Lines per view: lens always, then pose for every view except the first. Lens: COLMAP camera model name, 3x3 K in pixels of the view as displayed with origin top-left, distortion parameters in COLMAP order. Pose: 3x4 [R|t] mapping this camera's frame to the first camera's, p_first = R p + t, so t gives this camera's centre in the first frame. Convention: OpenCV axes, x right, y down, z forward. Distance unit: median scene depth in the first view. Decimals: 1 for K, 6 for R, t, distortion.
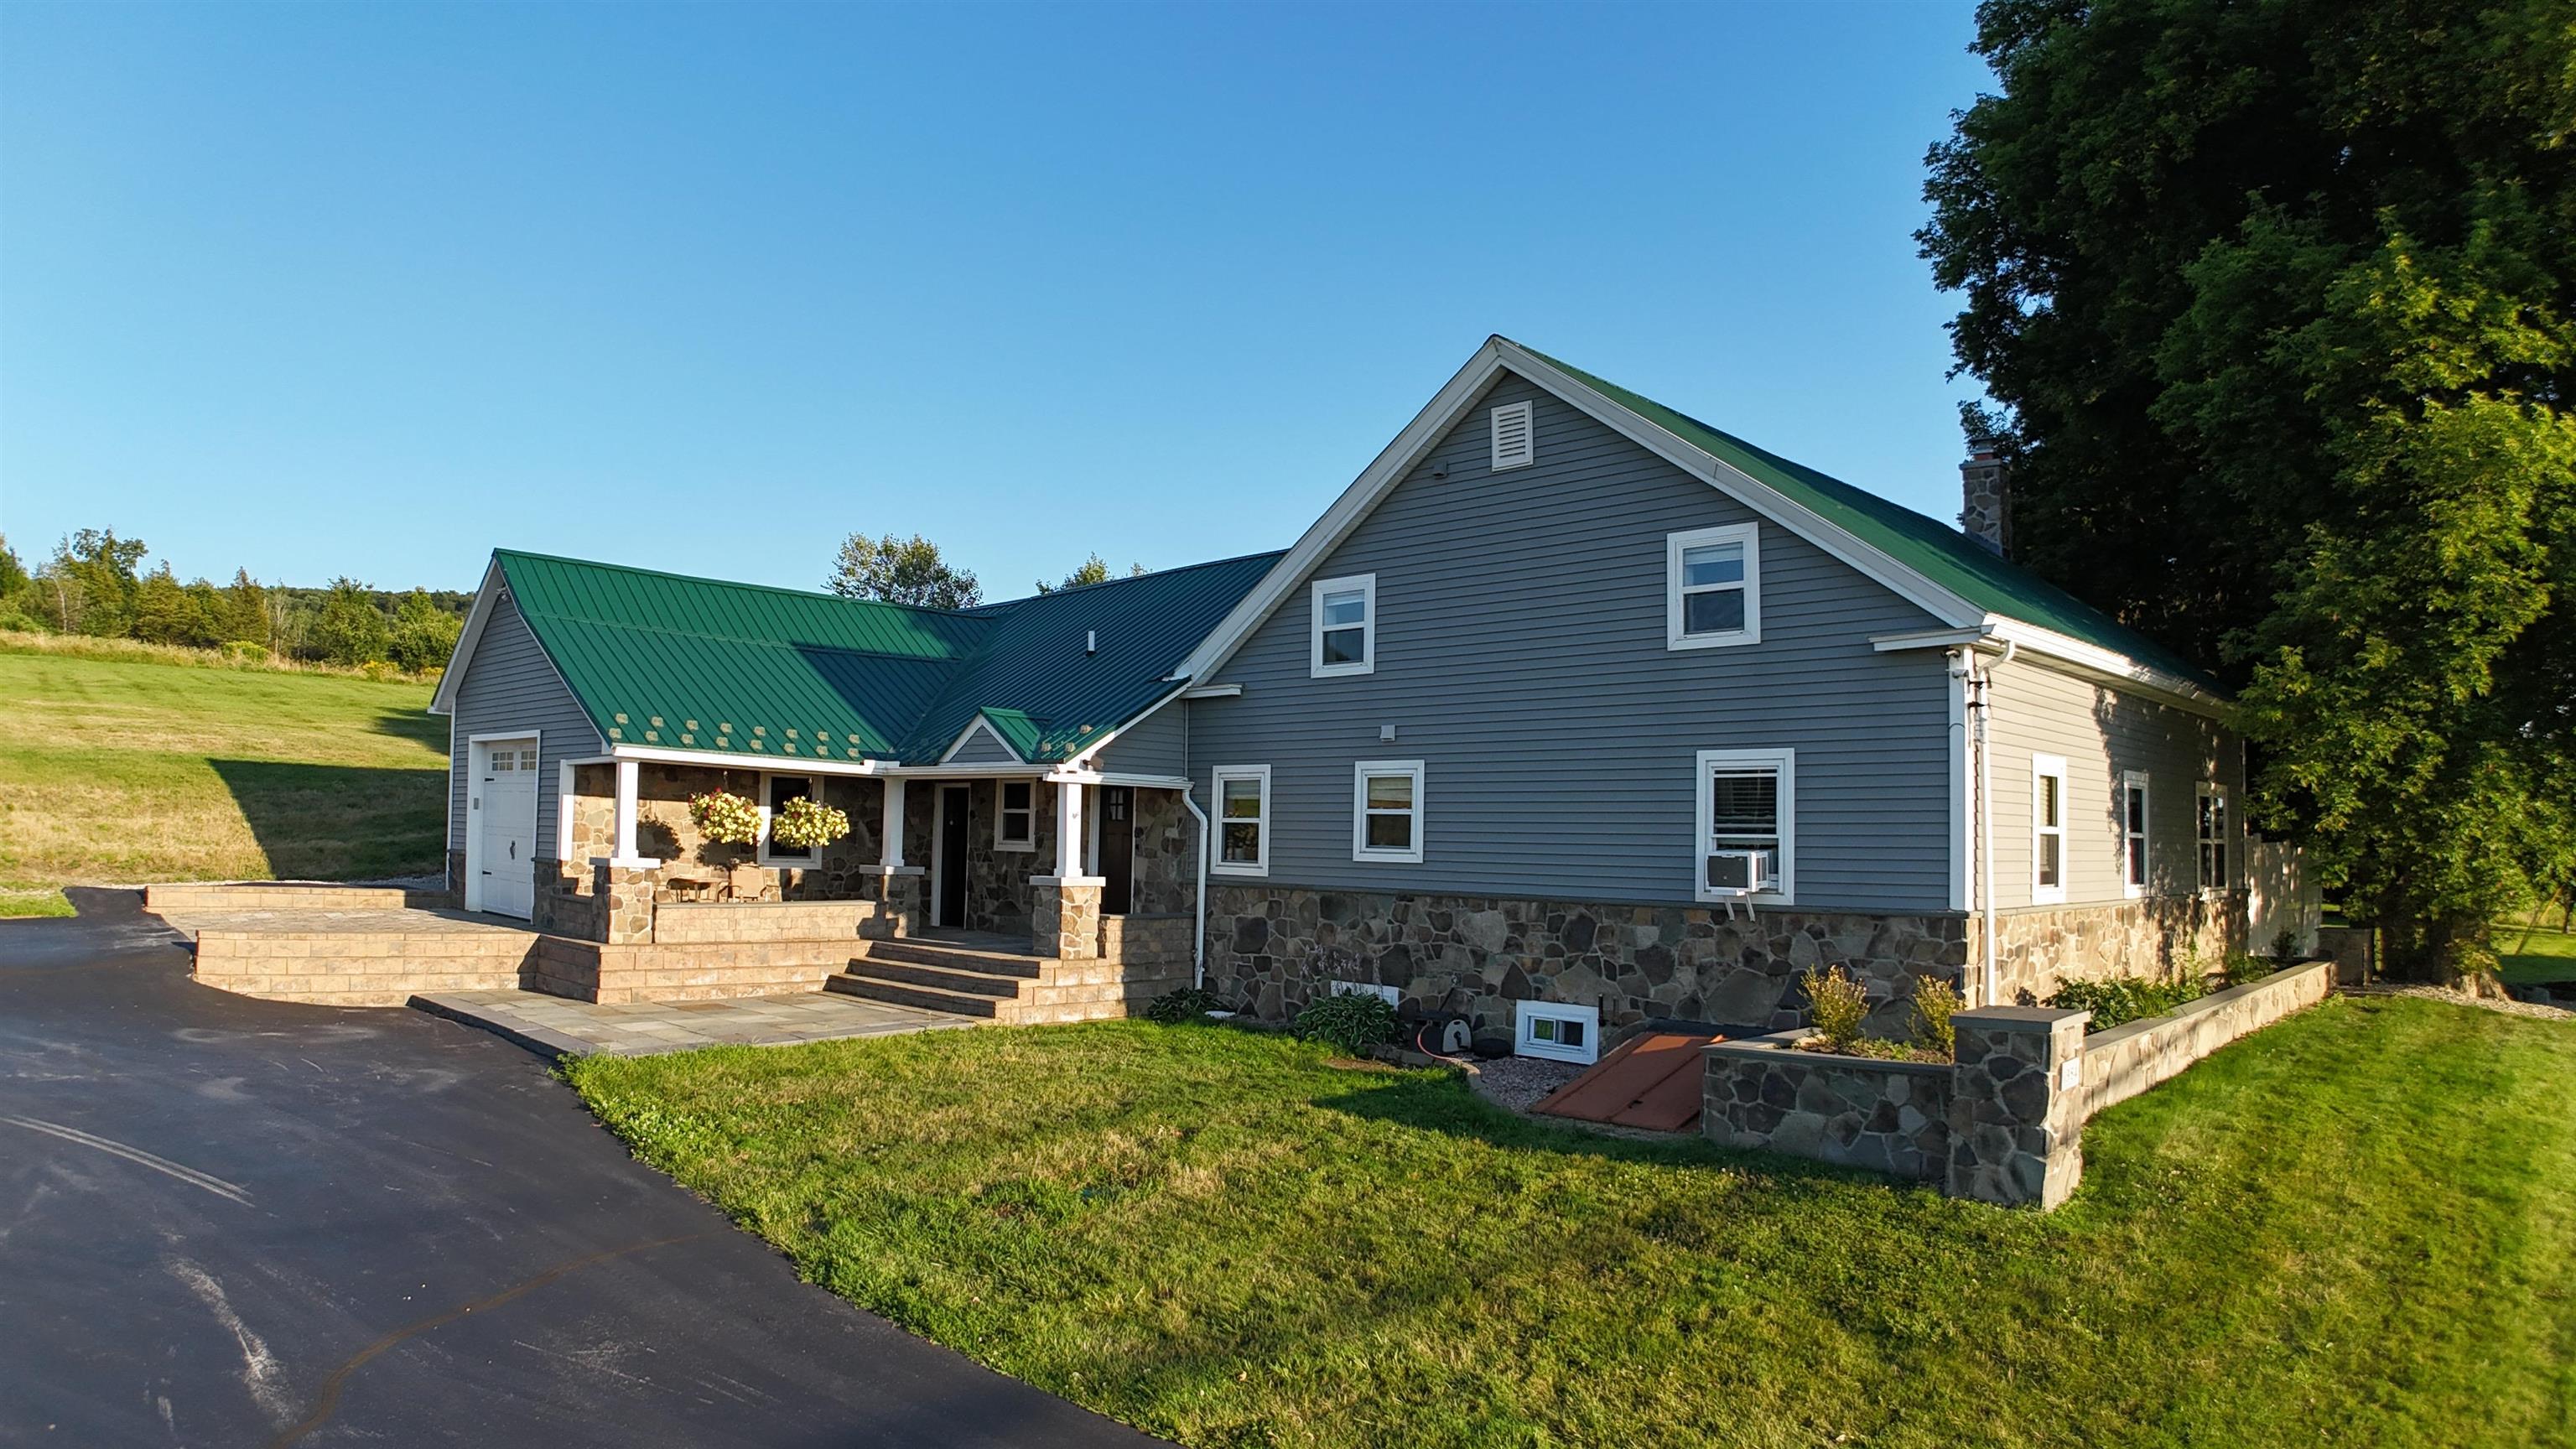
lens RADIAL K [[1586.1, 0, 1277.0], [0, 1586.1, 714.5], [0, 0, 1]] dist [-0.180017, 0.013600]
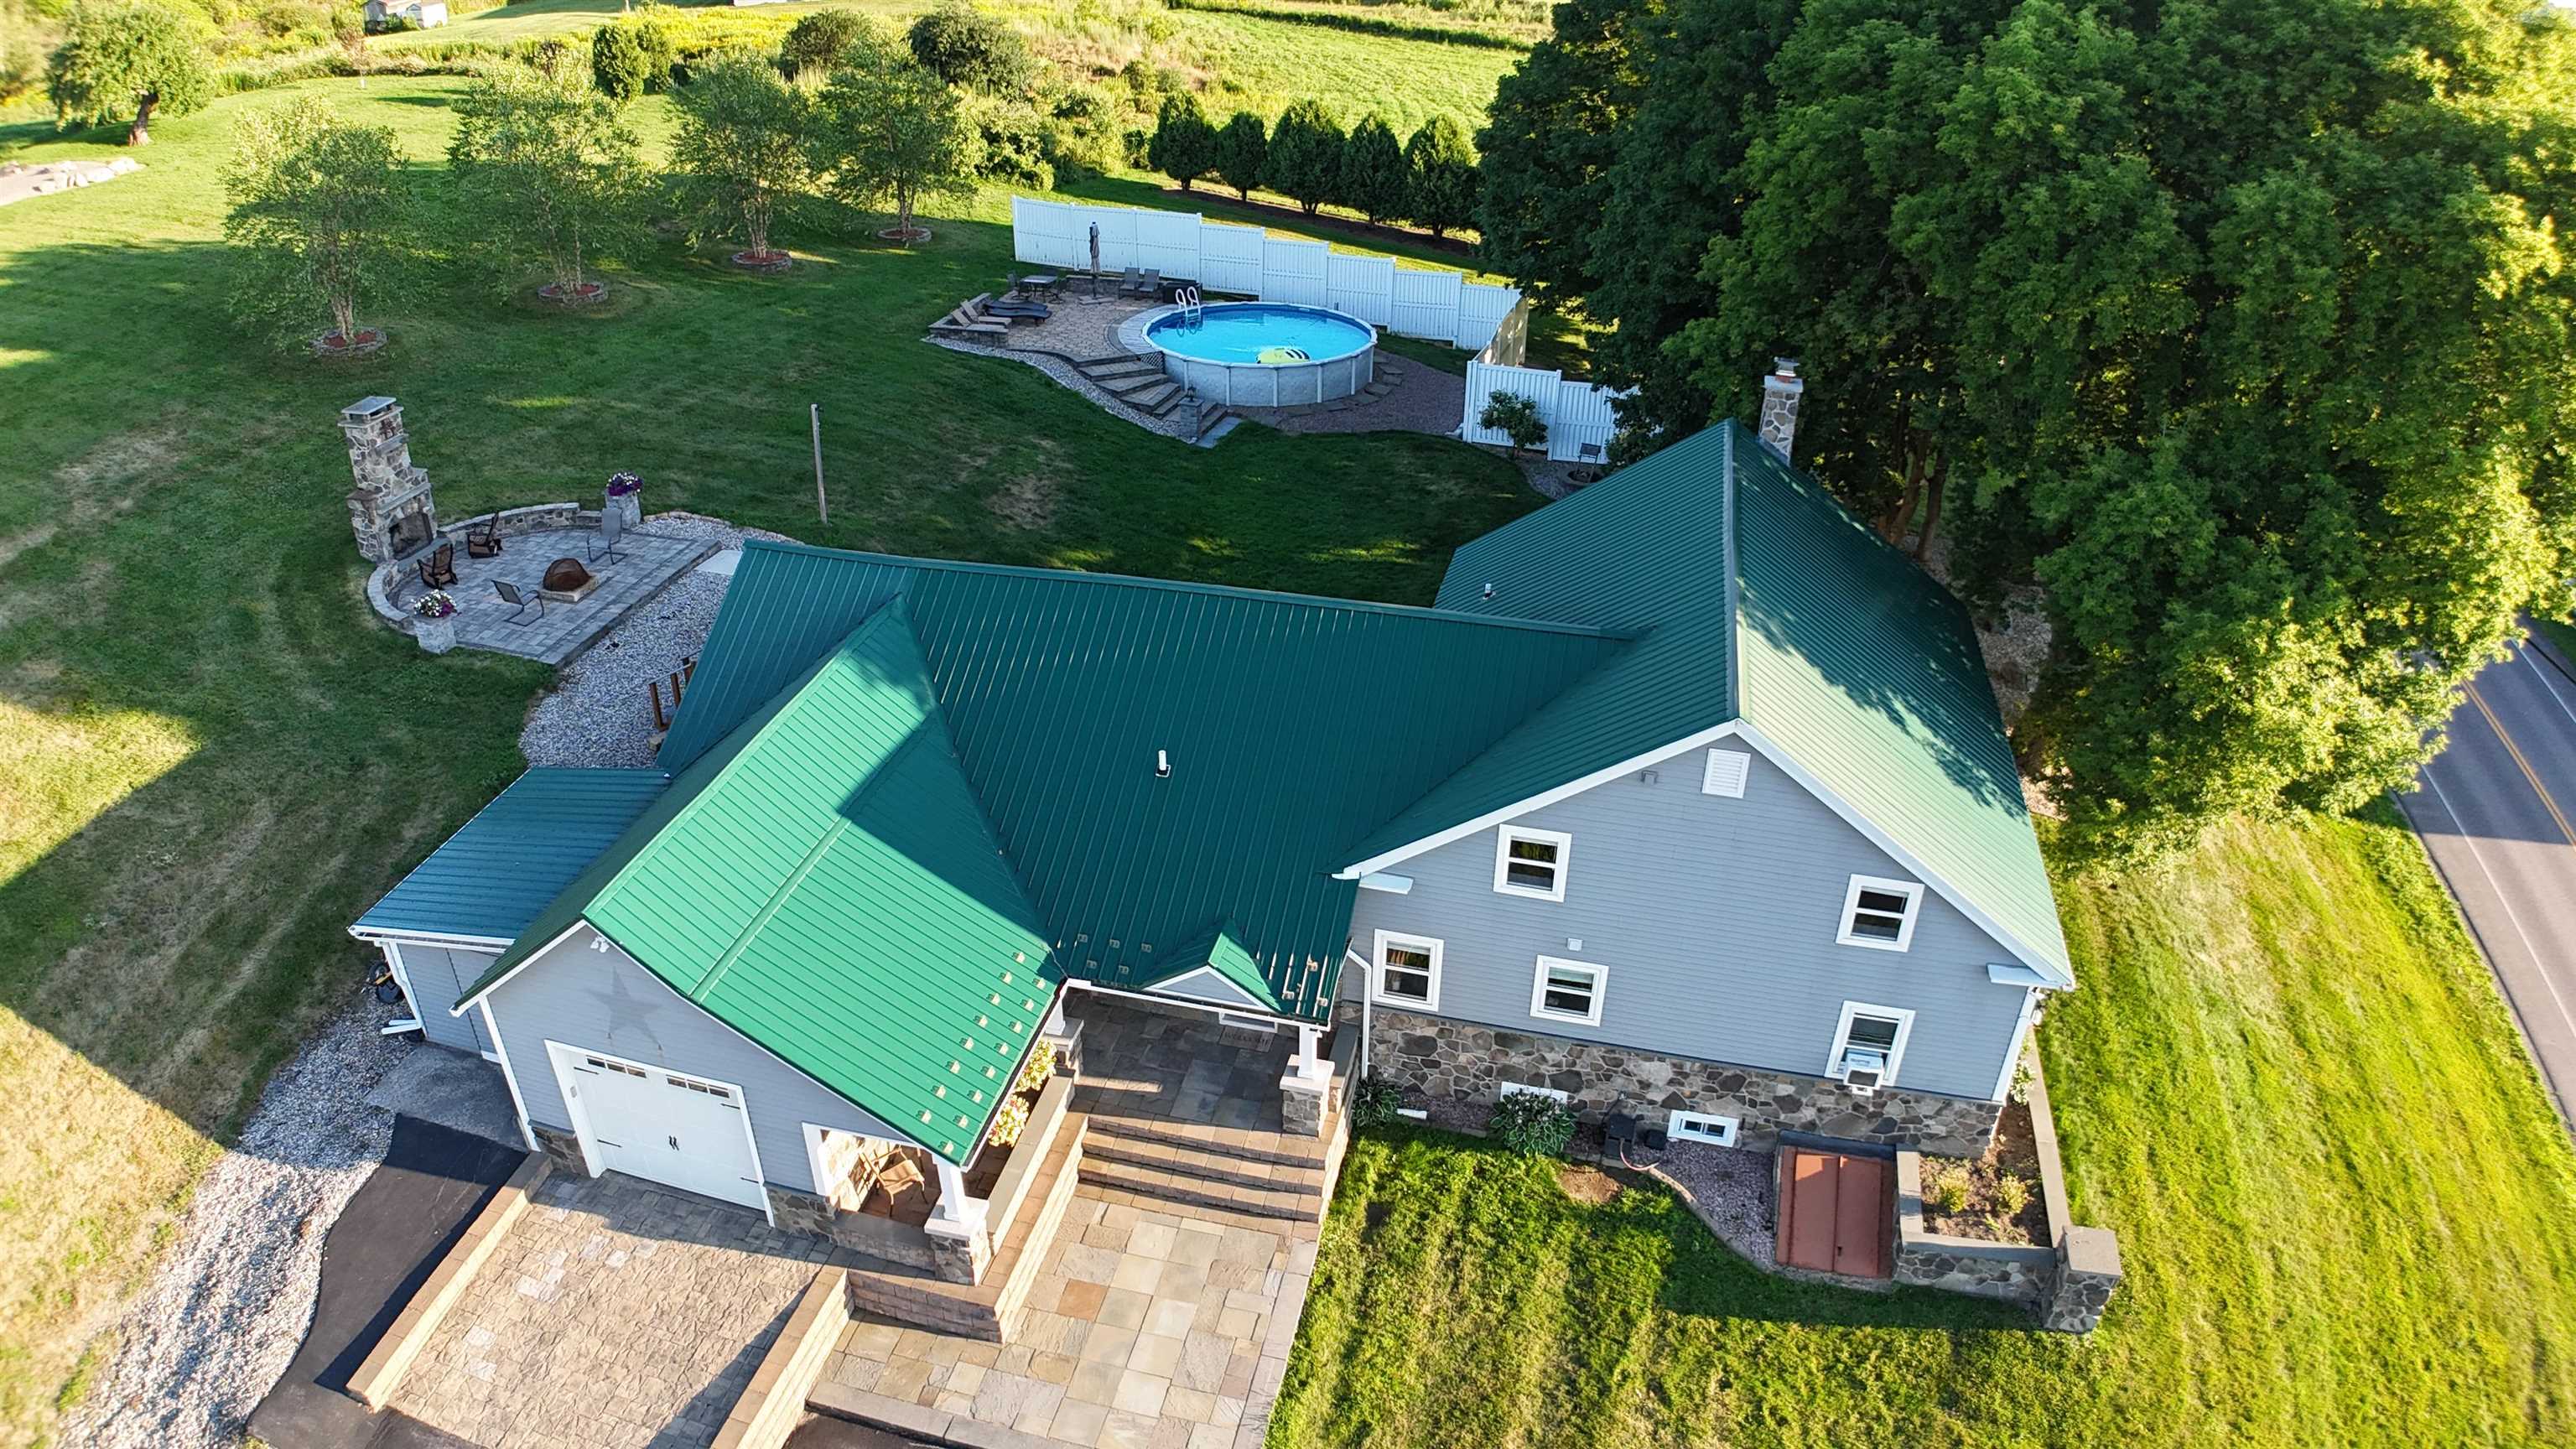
lens RADIAL K [[1586.1, 0, 1273.3], [0, 1586.1, 717.8], [0, 0, 1]] dist [-0.180017, 0.013600]
pose [[0.861177, -0.260002, 0.436775, -0.659920], [-0.033040, 0.828828, 0.558527, -0.857686], [-0.507230, -0.495422, 0.705177, 0.325307]]
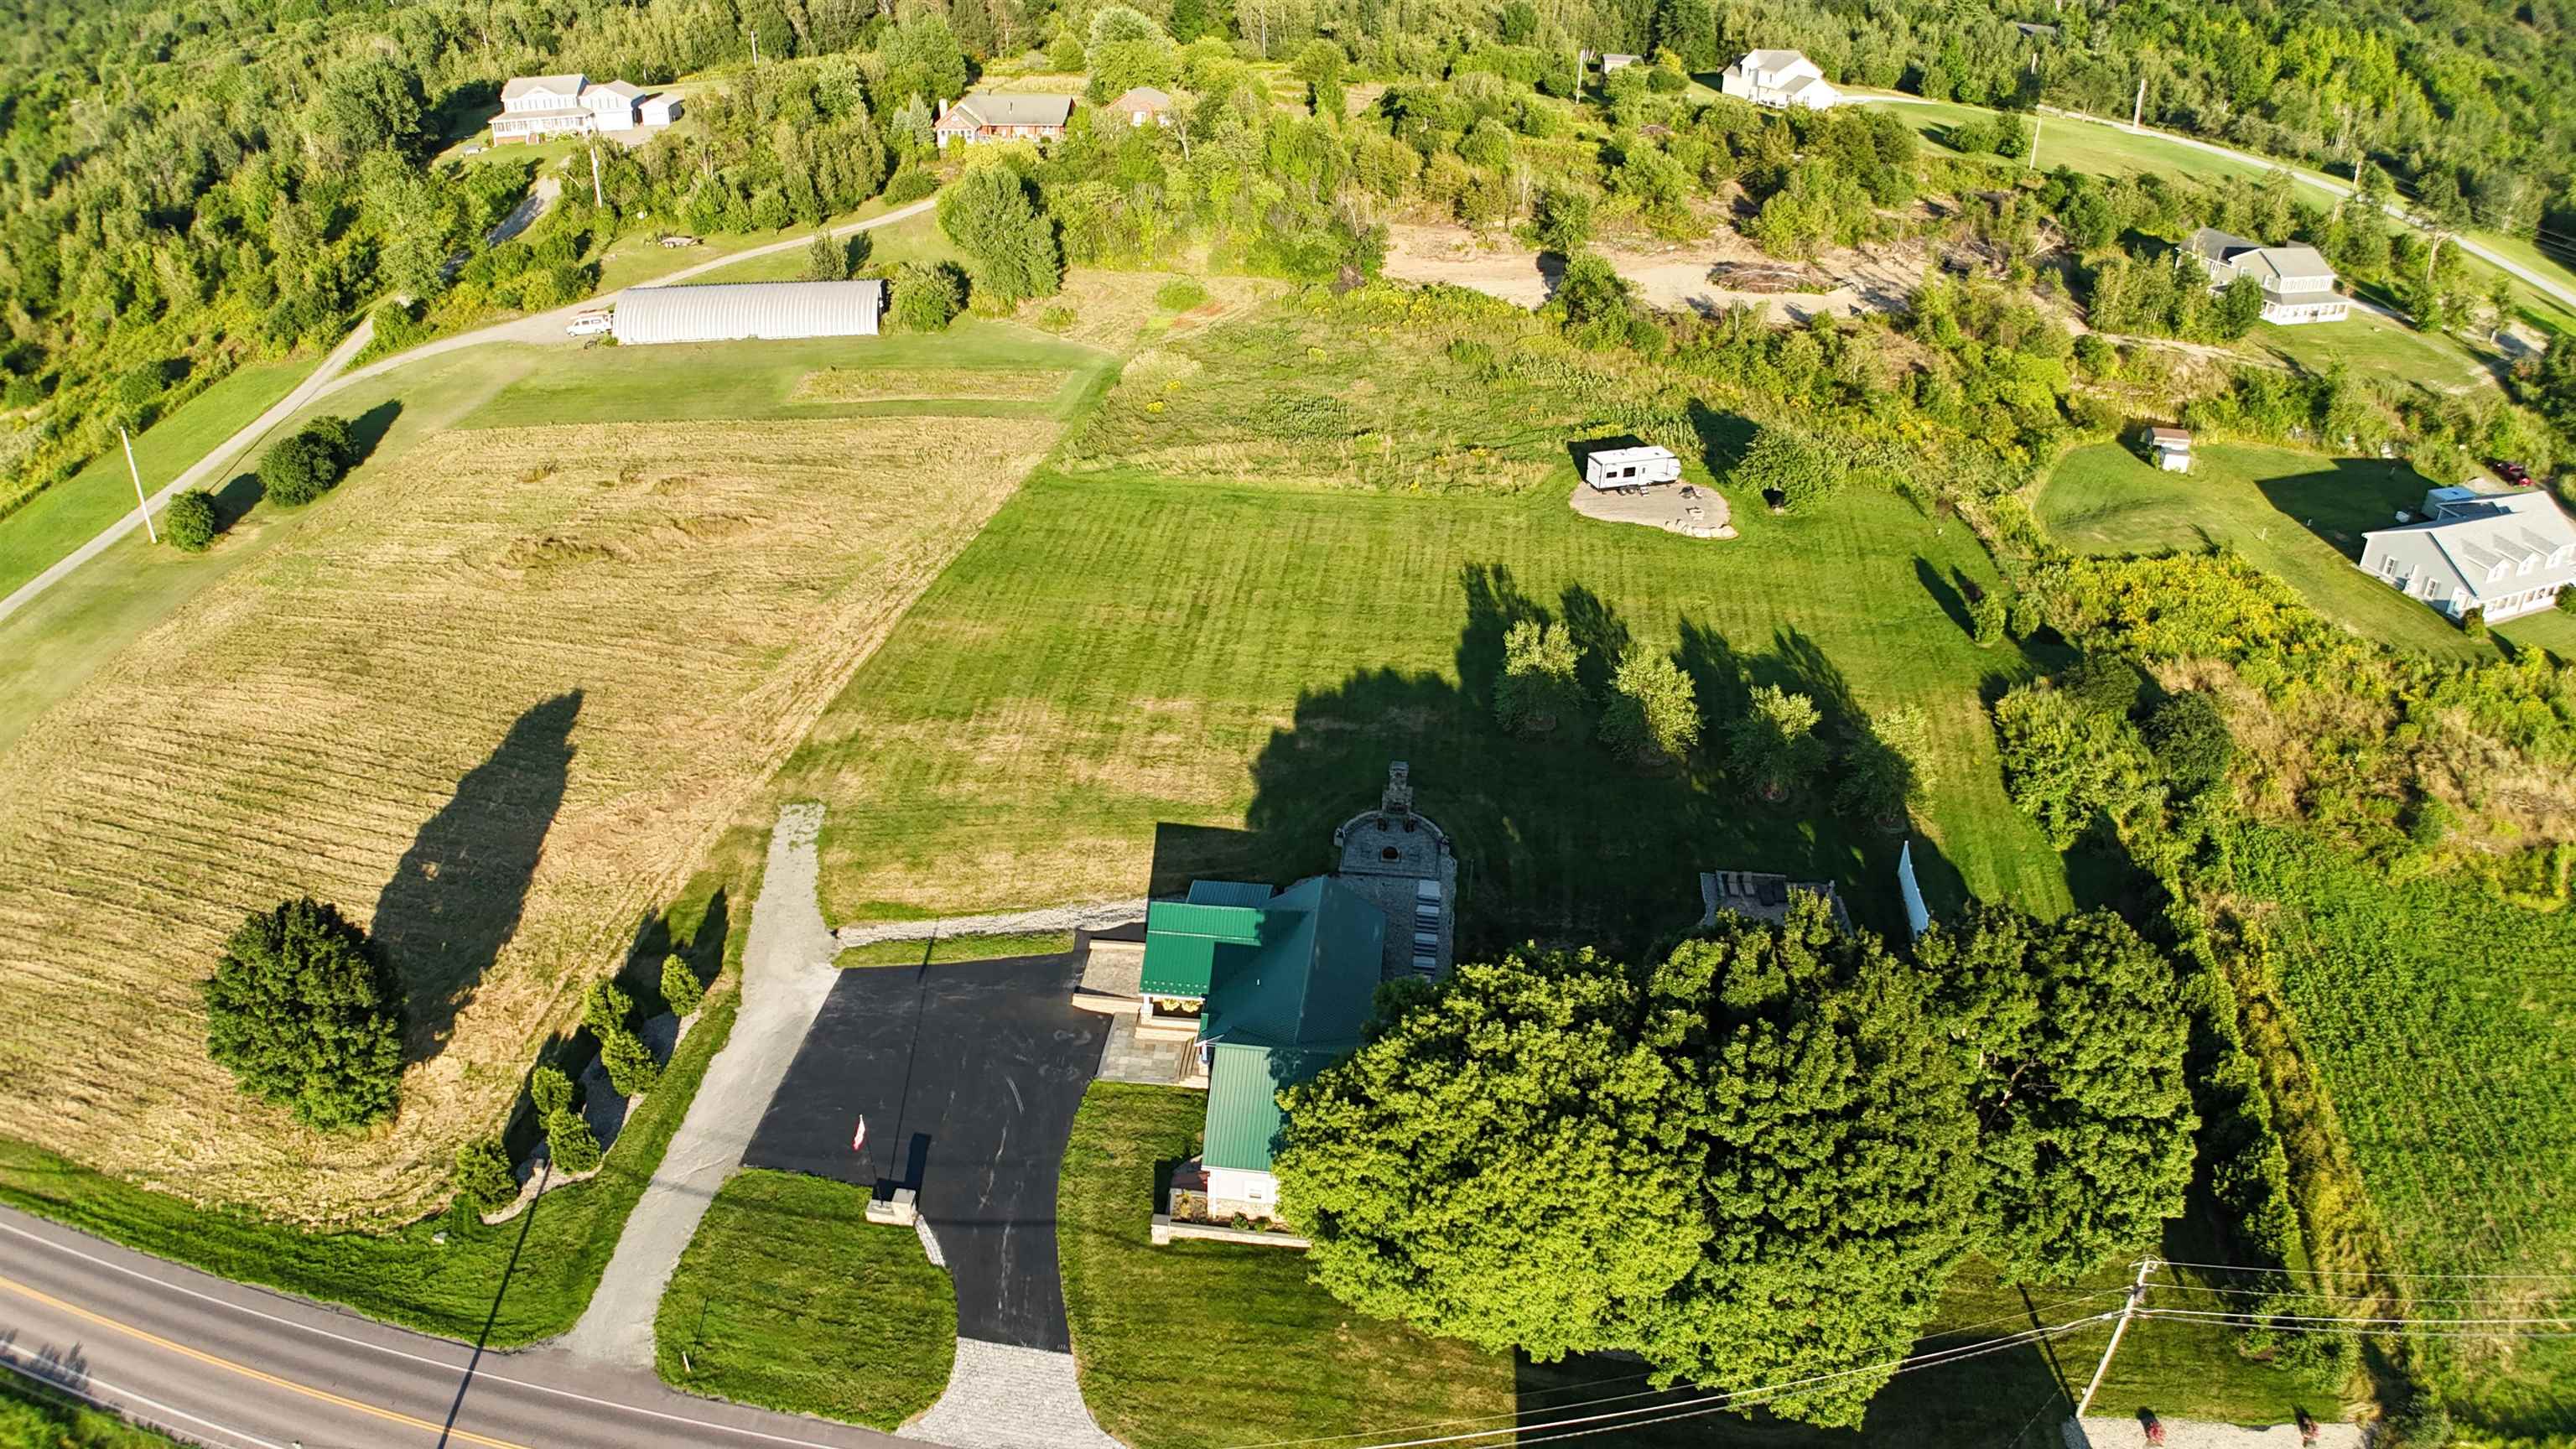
lens RADIAL K [[1586.1, 0, 1294.0], [0, 1586.1, 716.0], [0, 0, 1]] dist [-0.180017, 0.013600]
pose [[0.624608, 0.379292, -0.682643, 3.003947], [0.056246, 0.850013, 0.523750, -3.388737], [0.778910, -0.365535, 0.509592, -0.829507]]
